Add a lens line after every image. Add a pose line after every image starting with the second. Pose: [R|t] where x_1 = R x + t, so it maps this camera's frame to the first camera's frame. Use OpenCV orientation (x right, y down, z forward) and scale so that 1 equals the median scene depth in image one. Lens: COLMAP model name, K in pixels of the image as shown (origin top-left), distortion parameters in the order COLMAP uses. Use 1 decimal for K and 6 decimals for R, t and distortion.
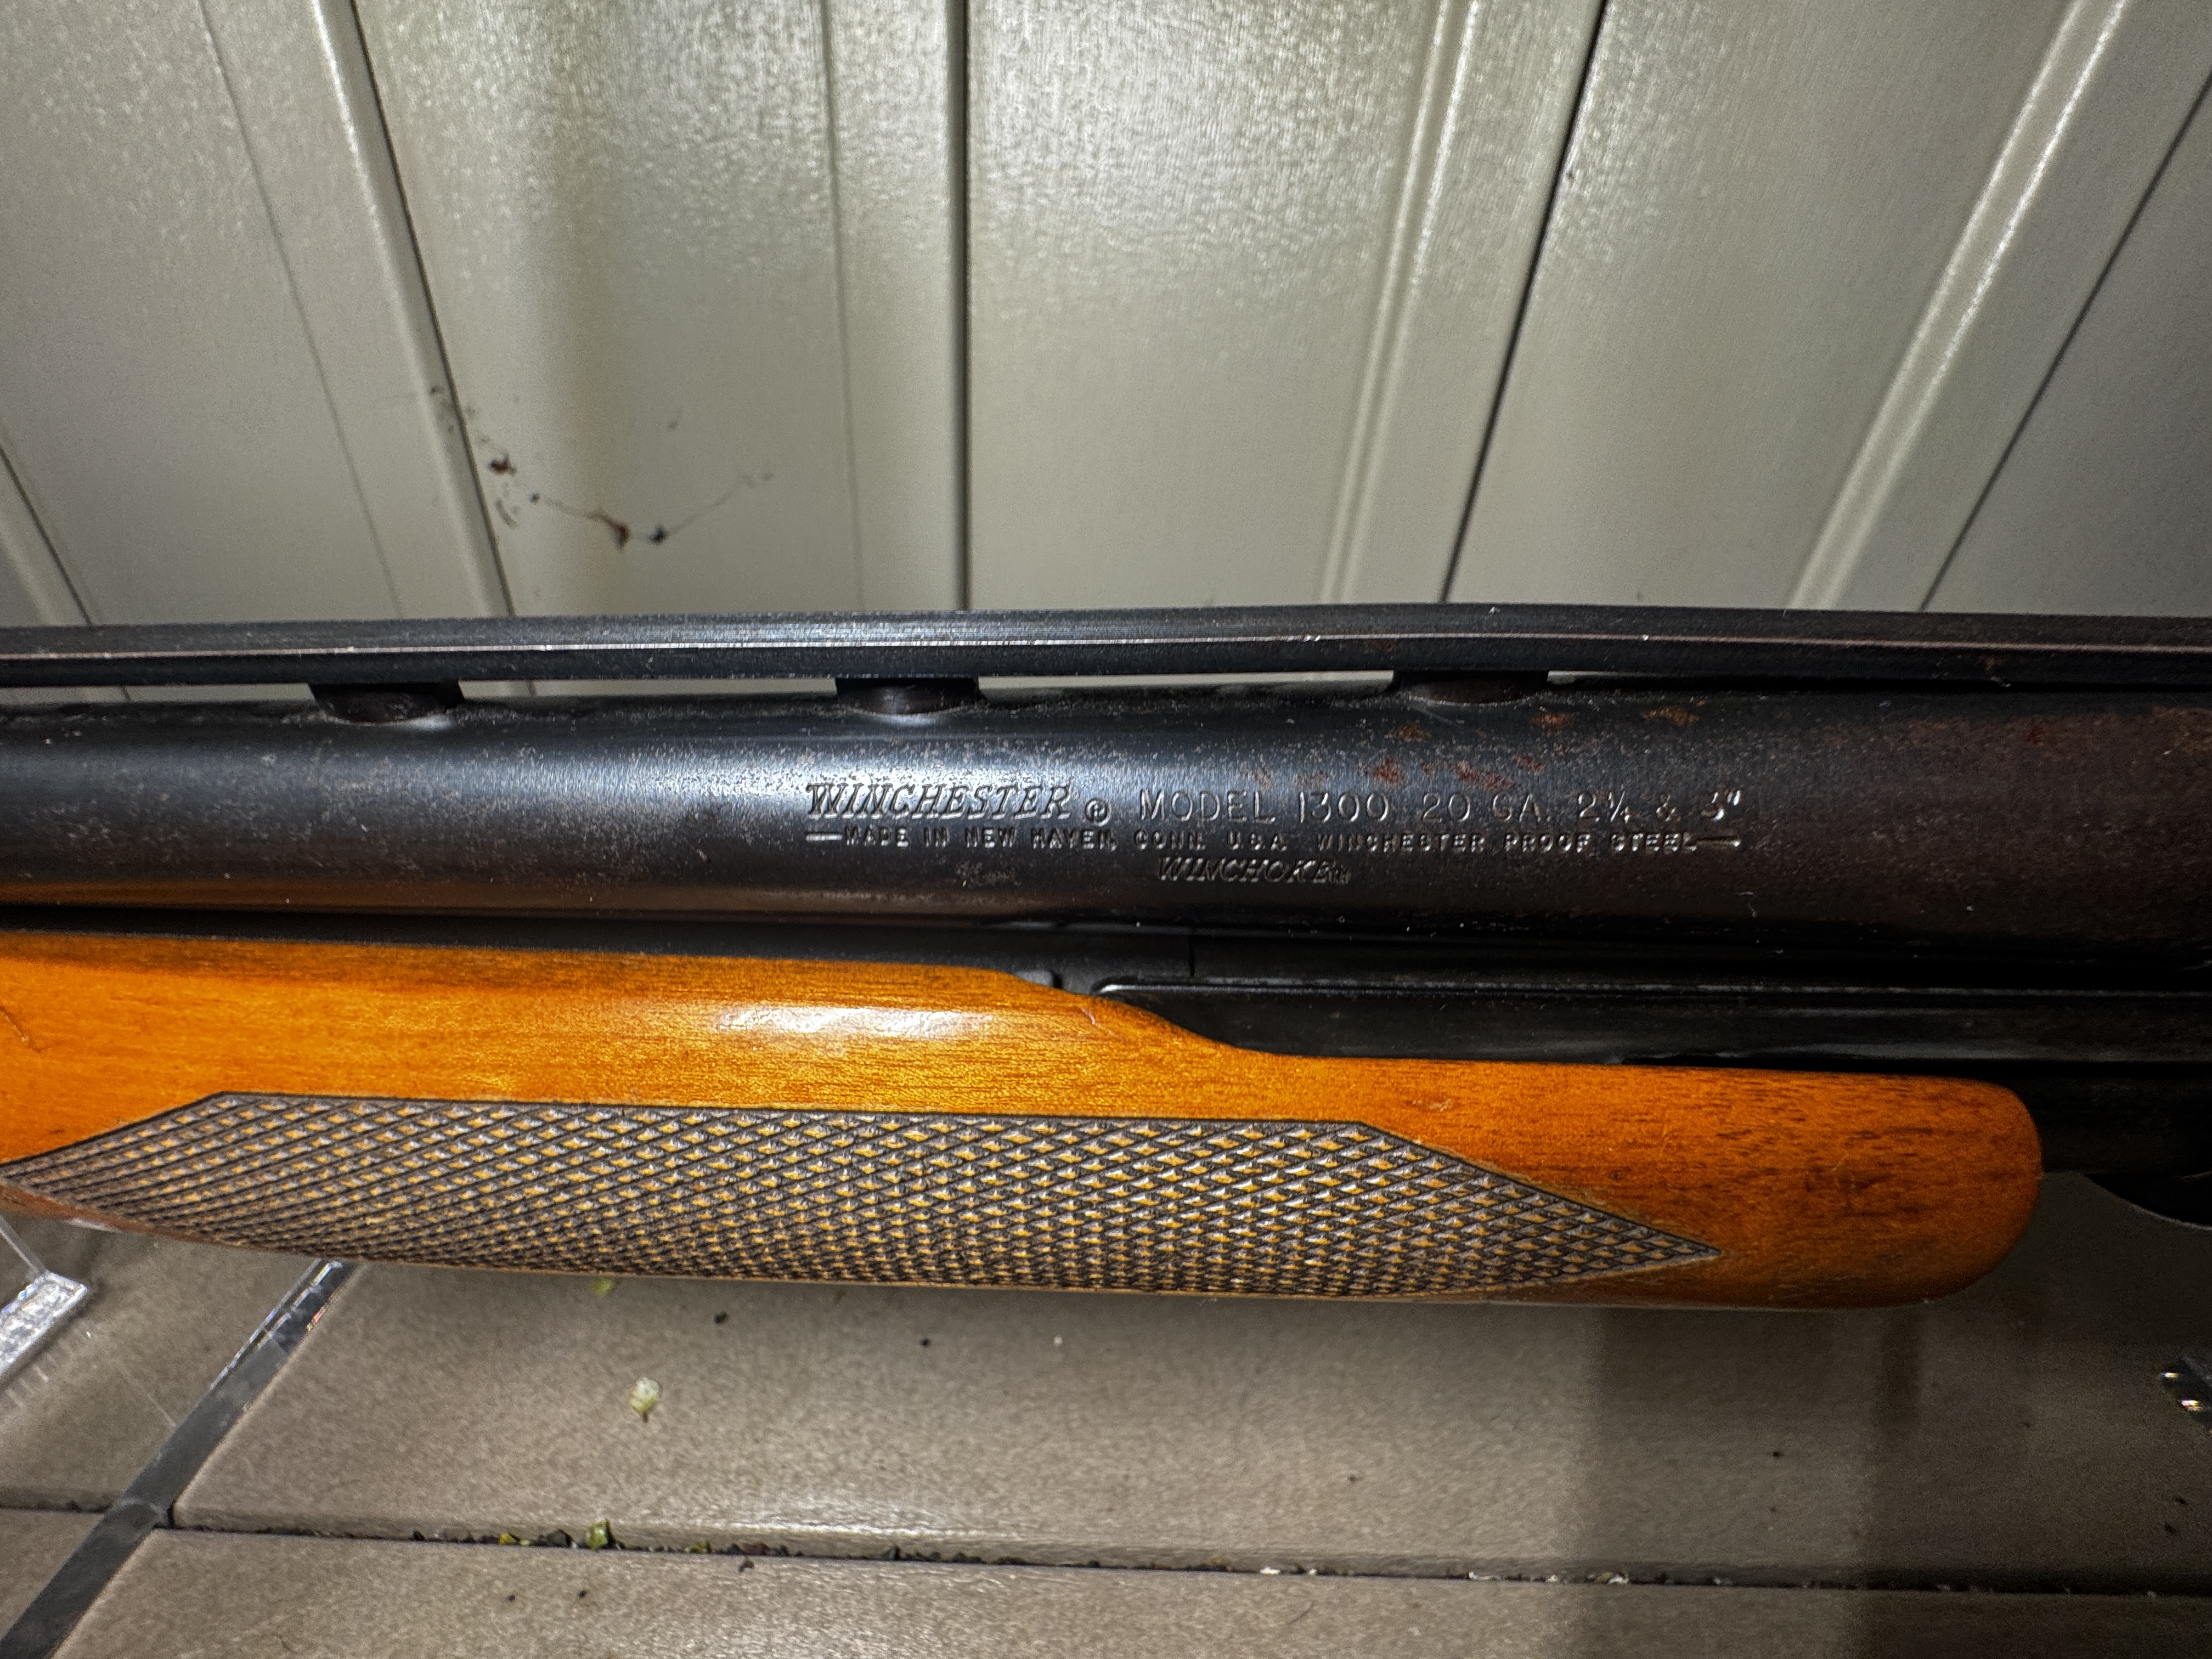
lens RADIAL K [[903.5, 0, 1101.5], [0, 903.5, 827.4], [0, 0, 1]] dist [-0.011360, 0.000634]
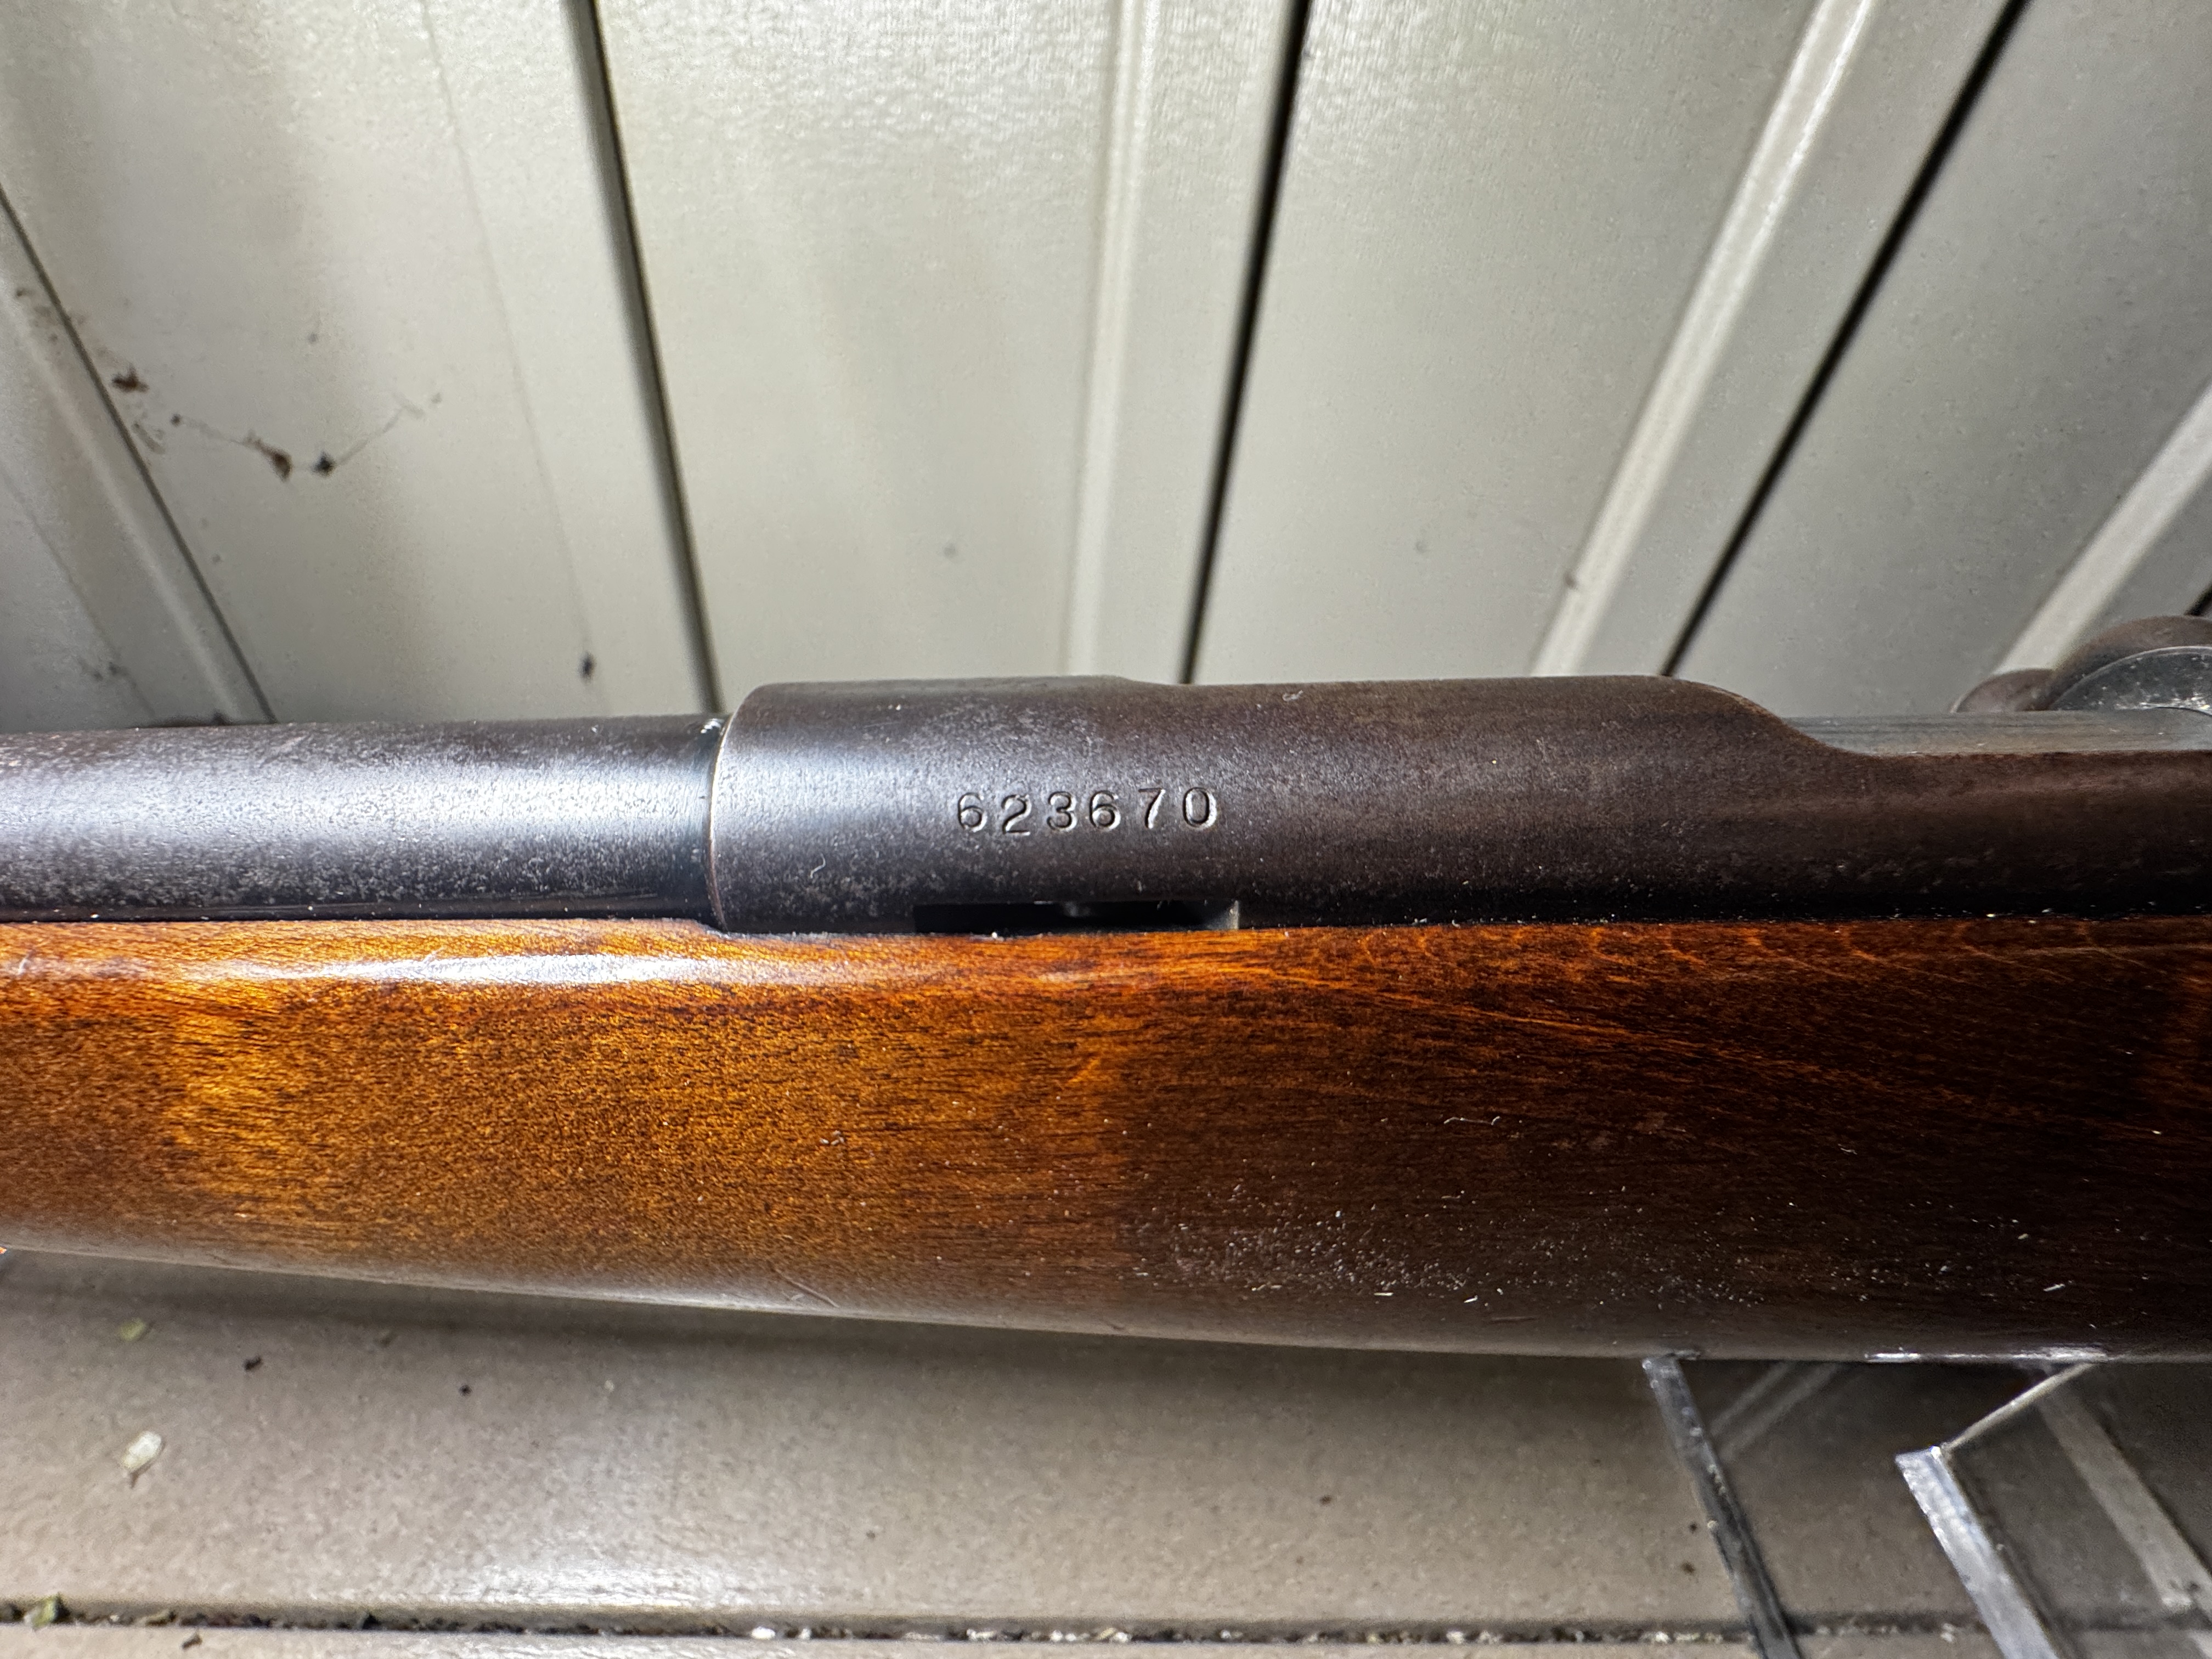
lens RADIAL K [[903.5, 0, 1080.9], [0, 903.5, 833.9], [0, 0, 1]] dist [-0.011360, 0.000634]
pose [[0.999591, 0.005912, 0.027992, 0.287728], [-0.009066, 0.993451, 0.113901, -0.084989], [-0.027135, -0.114108, 0.993098, 0.070261]]
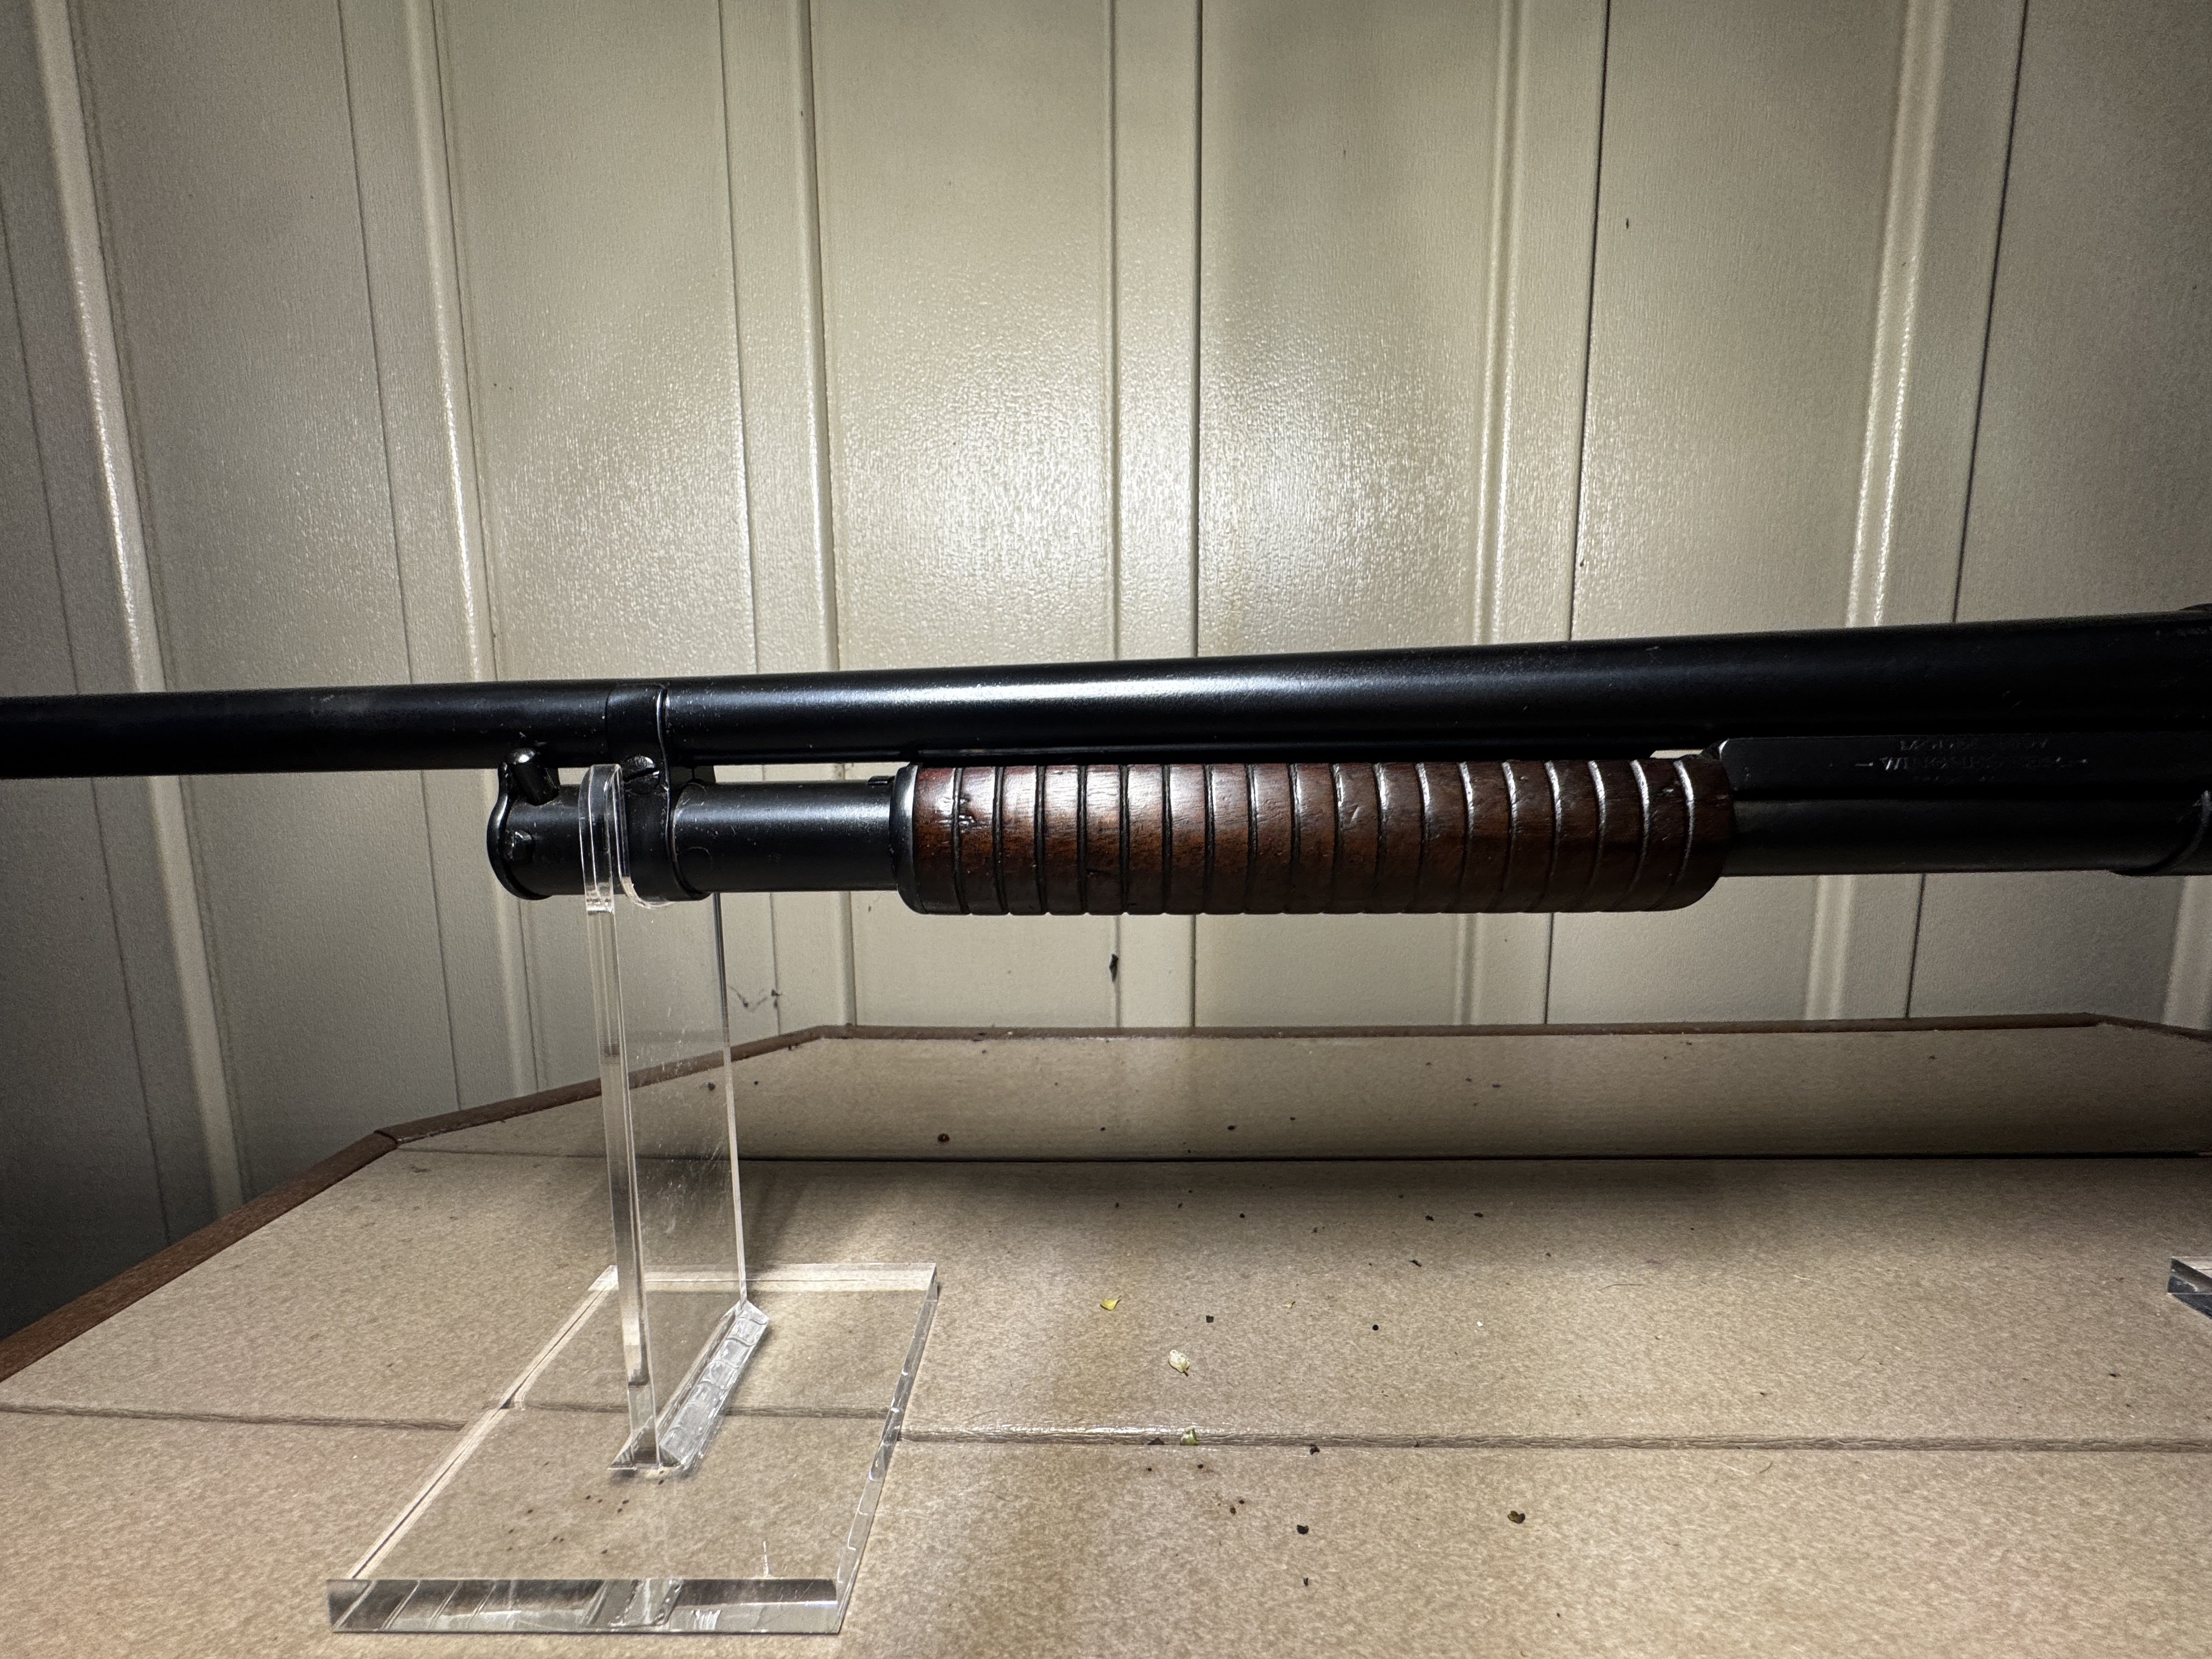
lens RADIAL K [[903.5, 0, 1109.2], [0, 903.5, 814.9], [0, 0, 1]] dist [-0.011360, 0.000634]
pose [[0.996236, -0.083960, -0.021541, -0.318646], [0.067179, 0.904928, -0.420229, 0.285614], [0.054775, 0.417201, 0.907162, -0.301439]]
